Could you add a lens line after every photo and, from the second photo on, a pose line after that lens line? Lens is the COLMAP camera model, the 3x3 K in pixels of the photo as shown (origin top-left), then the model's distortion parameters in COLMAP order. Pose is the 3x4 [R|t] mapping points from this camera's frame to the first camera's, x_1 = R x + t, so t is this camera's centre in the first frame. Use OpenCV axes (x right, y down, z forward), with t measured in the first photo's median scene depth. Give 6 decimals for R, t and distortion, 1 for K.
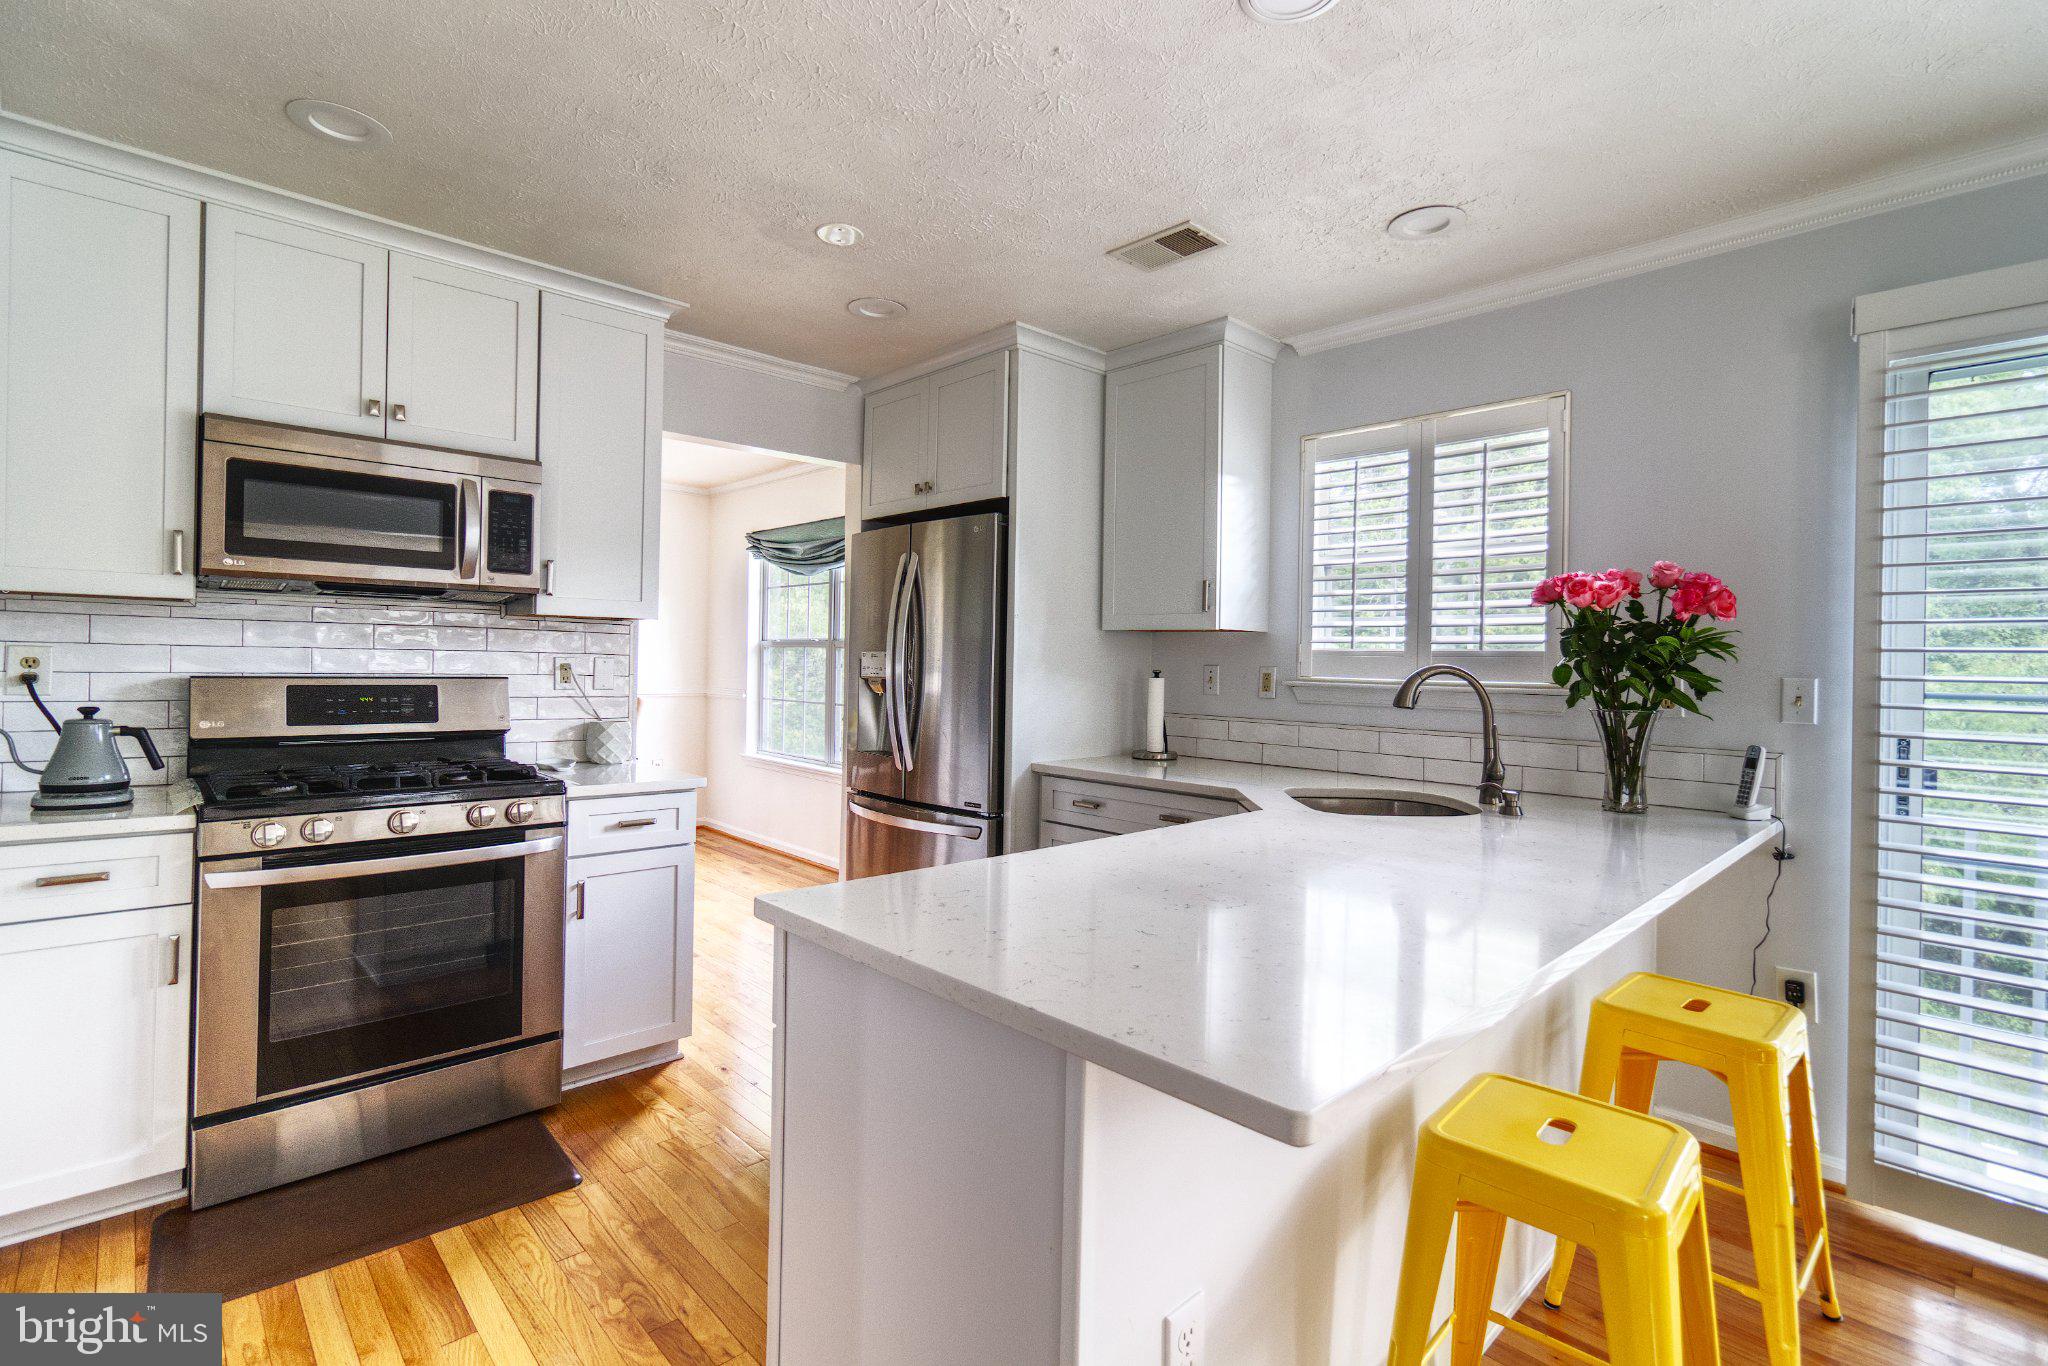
lens RADIAL K [[946.8, 0, 1028.7], [0, 946.8, 666.5], [0, 0, 1]] dist [-0.000432, 0.005083]
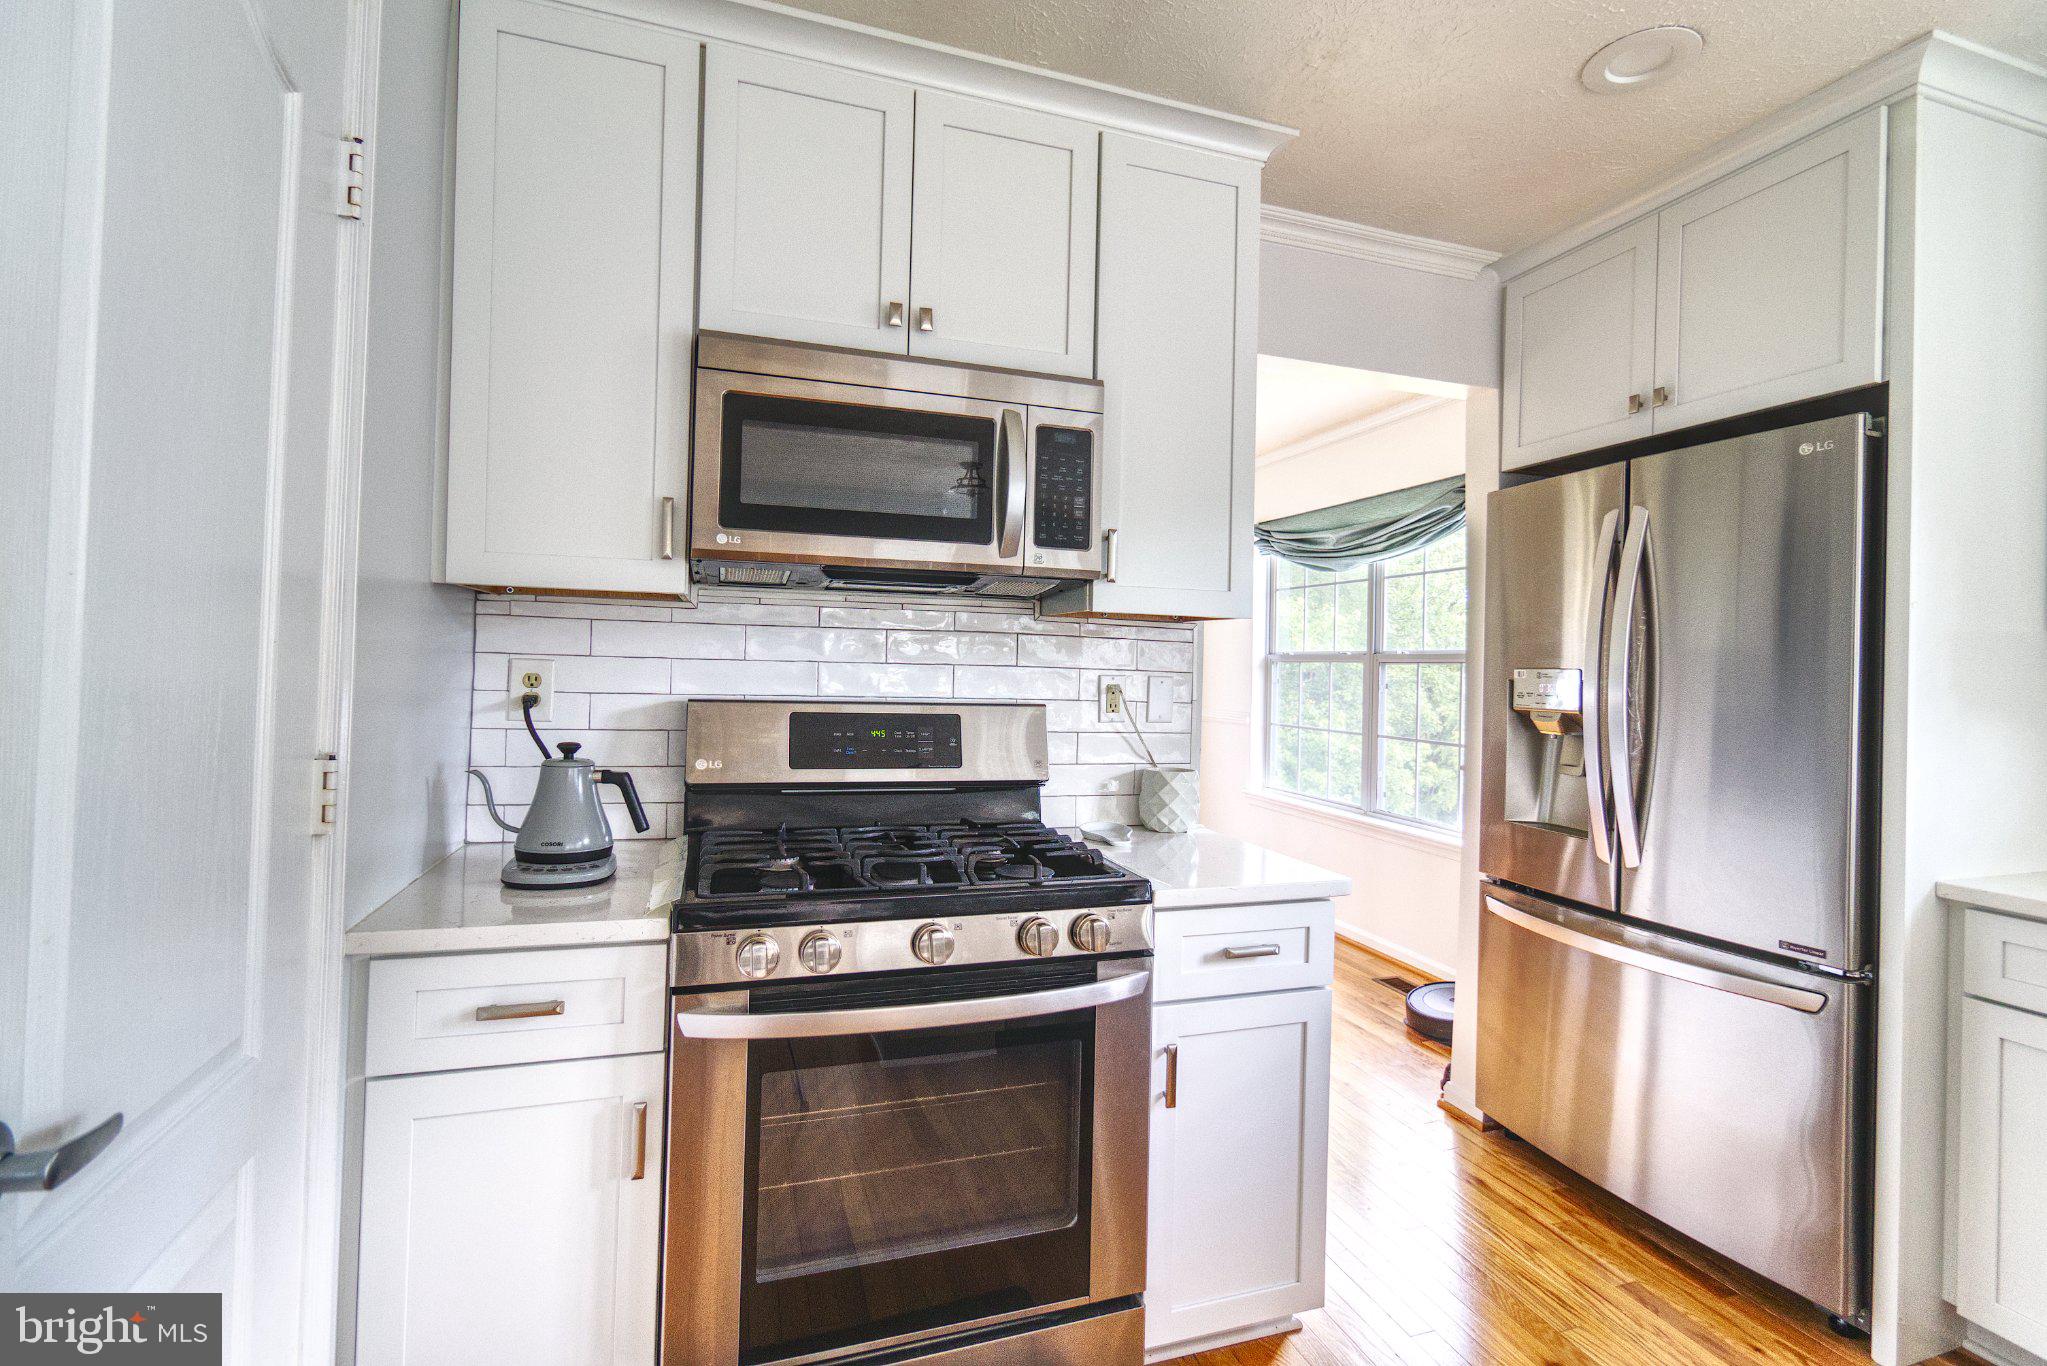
lens RADIAL K [[946.3, 0, 1030.1], [0, 946.3, 675.3], [0, 0, 1]] dist [-0.000432, 0.005083]
pose [[0.907979, 0.006679, -0.418962, -0.300009], [-0.009618, 0.999942, -0.004904, -0.007293], [0.418905, 0.008482, 0.907990, 0.402917]]
